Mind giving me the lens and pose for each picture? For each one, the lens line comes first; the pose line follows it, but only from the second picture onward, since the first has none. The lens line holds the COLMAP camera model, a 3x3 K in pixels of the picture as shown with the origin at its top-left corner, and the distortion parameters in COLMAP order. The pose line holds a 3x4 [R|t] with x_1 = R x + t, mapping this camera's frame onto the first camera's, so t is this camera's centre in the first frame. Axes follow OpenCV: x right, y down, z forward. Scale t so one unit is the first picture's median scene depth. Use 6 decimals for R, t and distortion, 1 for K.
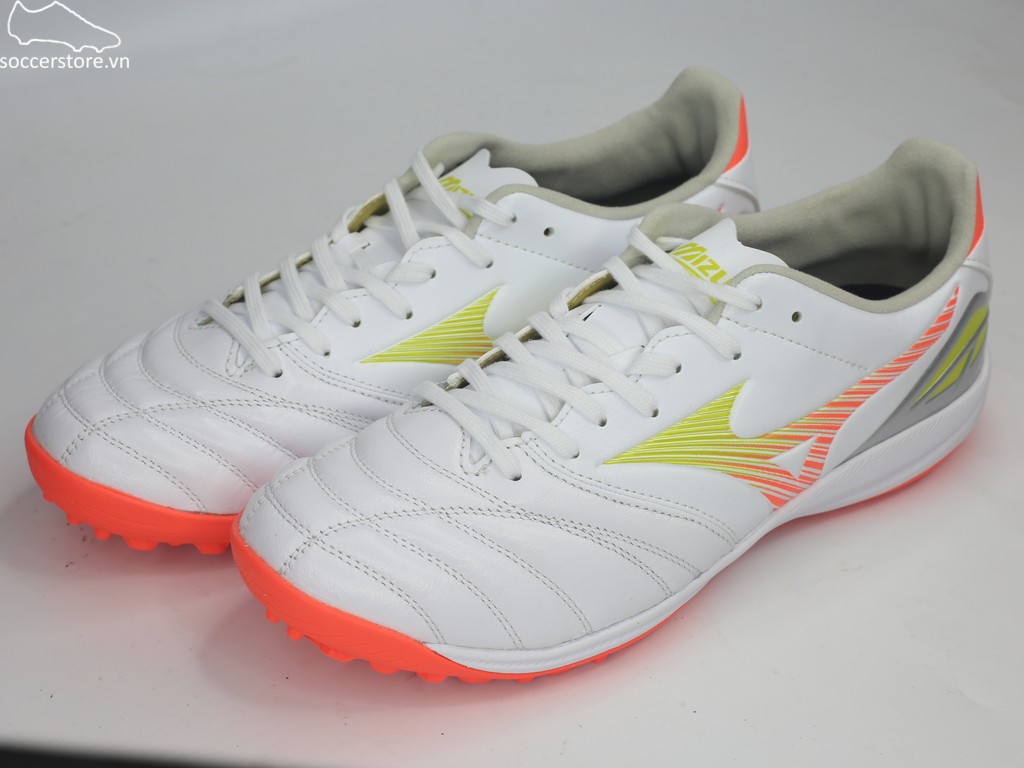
lens RADIAL K [[1782.0, 0, 513.7], [0, 1782.0, 387.1], [0, 0, 1]] dist [-0.118377, 0.000000]
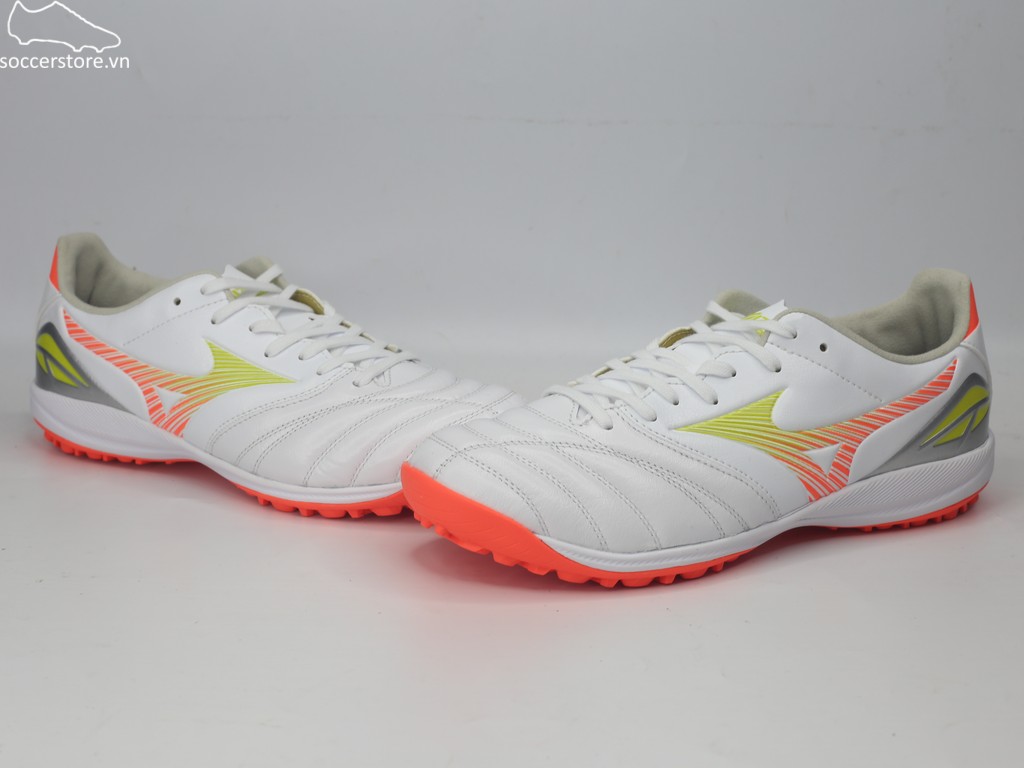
lens RADIAL K [[1782.0, 0, 516.8], [0, 1782.0, 380.8], [0, 0, 1]] dist [-0.118377, 0.000000]
pose [[0.991951, 0.027404, -0.123624, 0.092561], [-0.069035, 0.935485, -0.346557, 0.461946], [0.106152, 0.352302, 0.929847, -0.276962]]
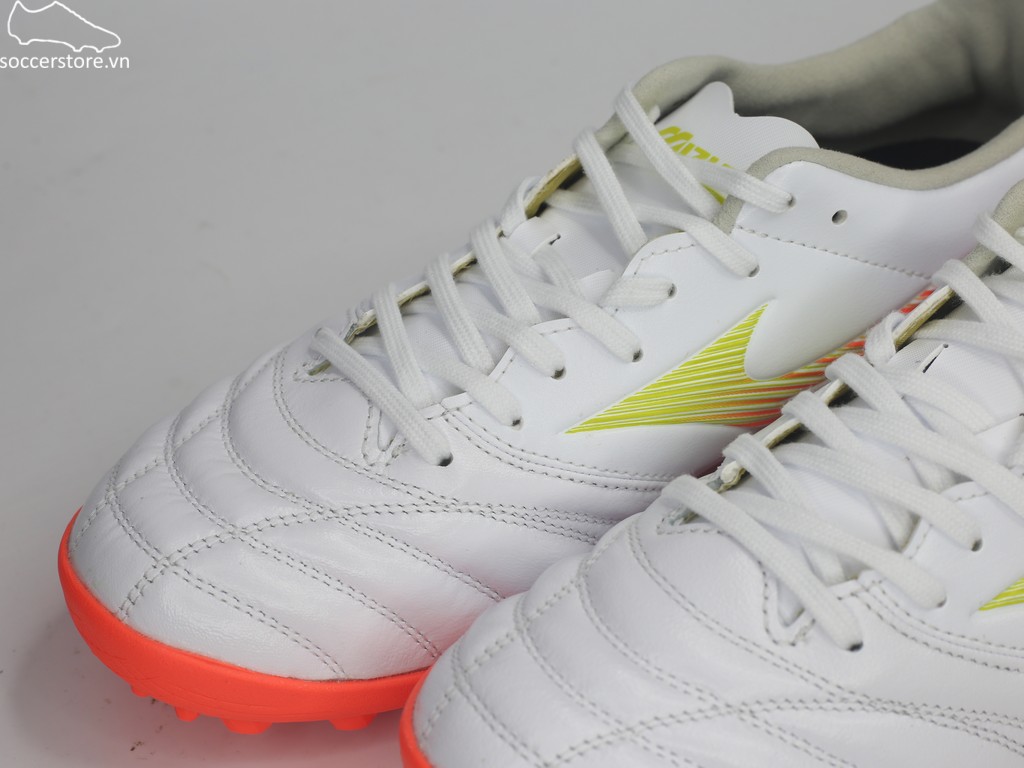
lens RADIAL K [[1782.0, 0, 501.6], [0, 1782.0, 381.9], [0, 0, 1]] dist [-0.118377, 0.000000]
pose [[0.999446, -0.032769, 0.005814, -0.115502], [0.031913, 0.993194, 0.112012, -0.108496], [-0.009445, -0.111764, 0.993690, 0.359257]]
